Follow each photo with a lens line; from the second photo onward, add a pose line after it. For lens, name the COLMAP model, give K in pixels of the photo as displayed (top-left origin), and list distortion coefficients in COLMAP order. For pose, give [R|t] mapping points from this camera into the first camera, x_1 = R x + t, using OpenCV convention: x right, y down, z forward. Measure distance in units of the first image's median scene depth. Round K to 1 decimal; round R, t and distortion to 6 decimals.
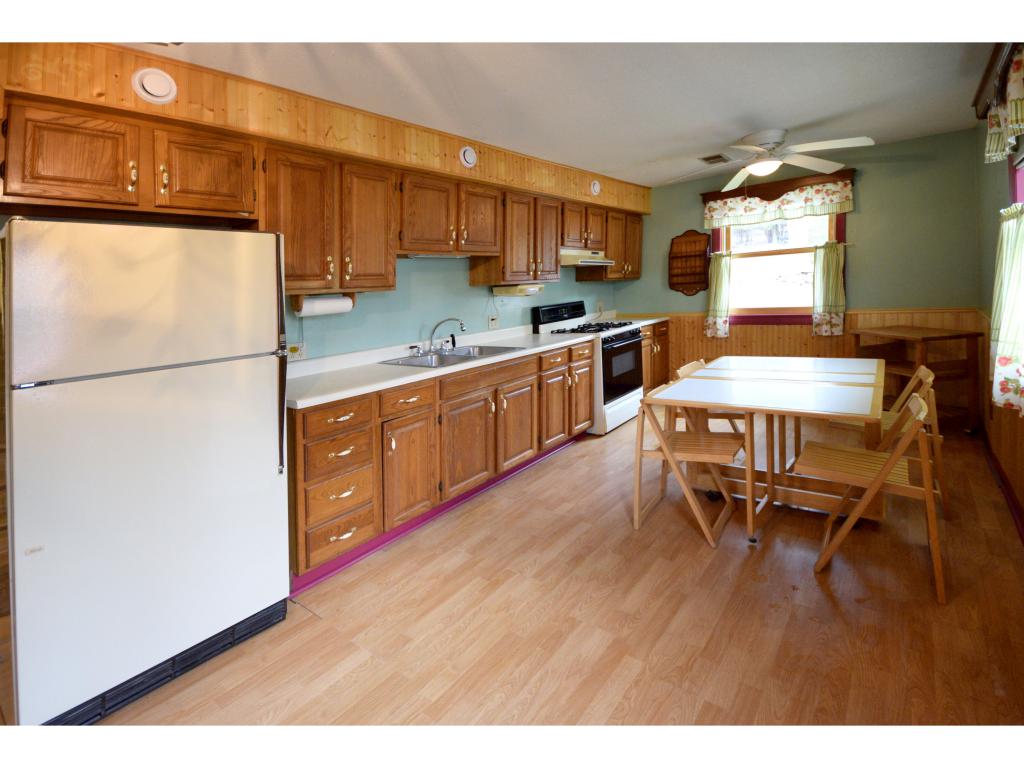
lens RADIAL K [[476.2, 0, 531.8], [0, 476.2, 346.7], [0, 0, 1]] dist [0.012597, -0.012987]
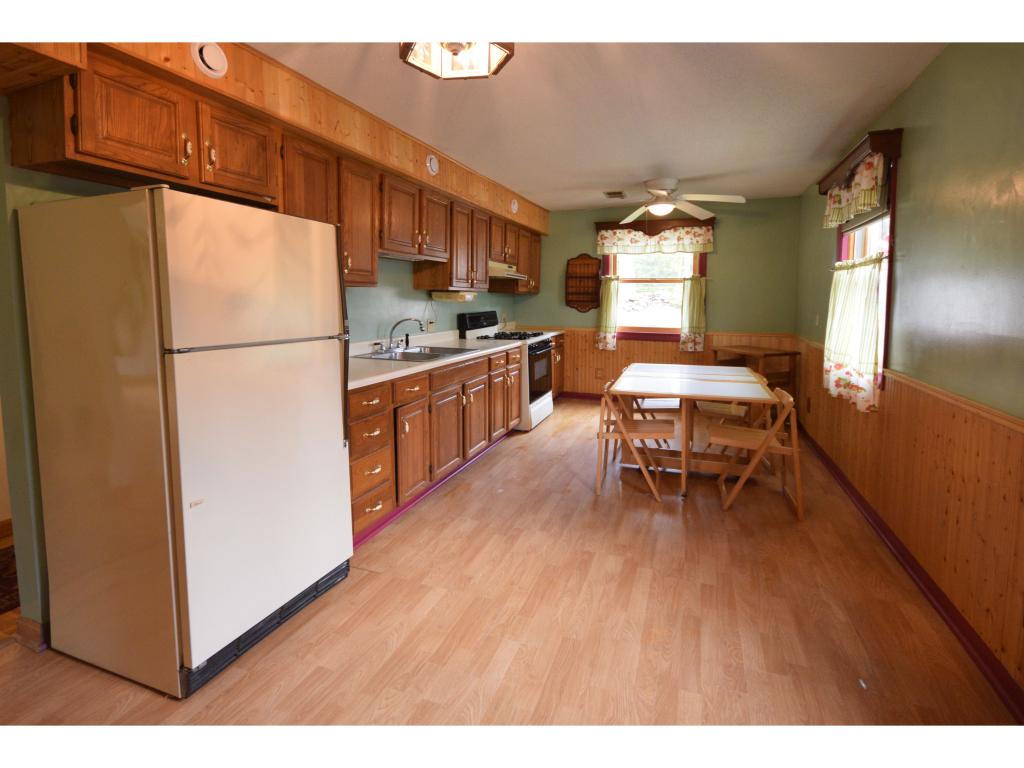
lens RADIAL K [[488.7, 0, 512.0], [0, 488.7, 384.0], [0, 0, 1]] dist [-0.000705, 0.000089]
pose [[0.954151, 0.018690, 0.298742, -0.265395], [-0.031718, 0.998743, 0.038818, 0.034911], [-0.297640, -0.046514, 0.953544, -0.095747]]
